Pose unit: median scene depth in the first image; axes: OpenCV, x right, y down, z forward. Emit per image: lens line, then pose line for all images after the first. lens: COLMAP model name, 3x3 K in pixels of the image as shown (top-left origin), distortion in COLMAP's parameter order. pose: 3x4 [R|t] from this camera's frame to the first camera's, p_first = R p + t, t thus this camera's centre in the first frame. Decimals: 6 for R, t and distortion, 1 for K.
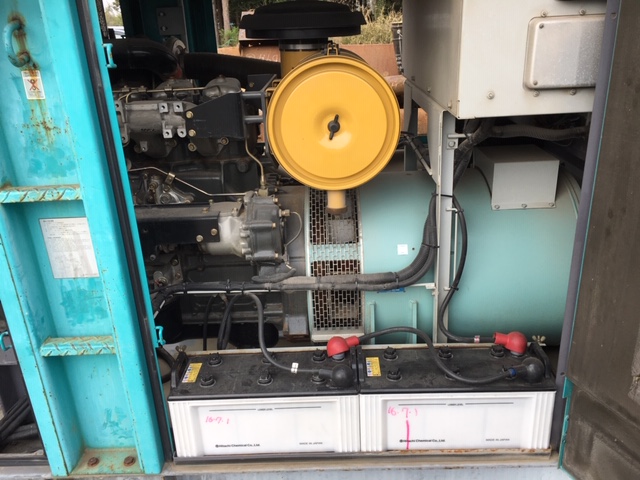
lens RADIAL K [[548.8, 0, 322.7], [0, 548.8, 239.9], [0, 0, 1]] dist [0.009023, 0.008342]
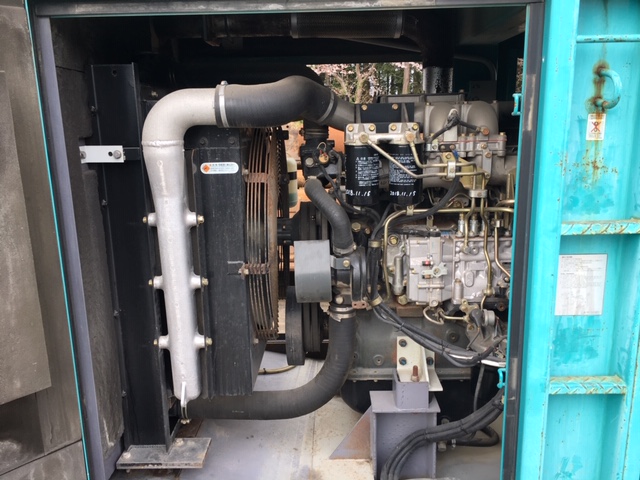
lens RADIAL K [[548.8, 0, 320.3], [0, 548.8, 240.1], [0, 0, 1]] dist [0.009023, 0.008342]
pose [[0.999640, 0.026189, 0.005860, -1.010729], [-0.024895, 0.986488, -0.161934, 0.117673], [-0.010022, 0.161729, 0.986784, -0.017051]]
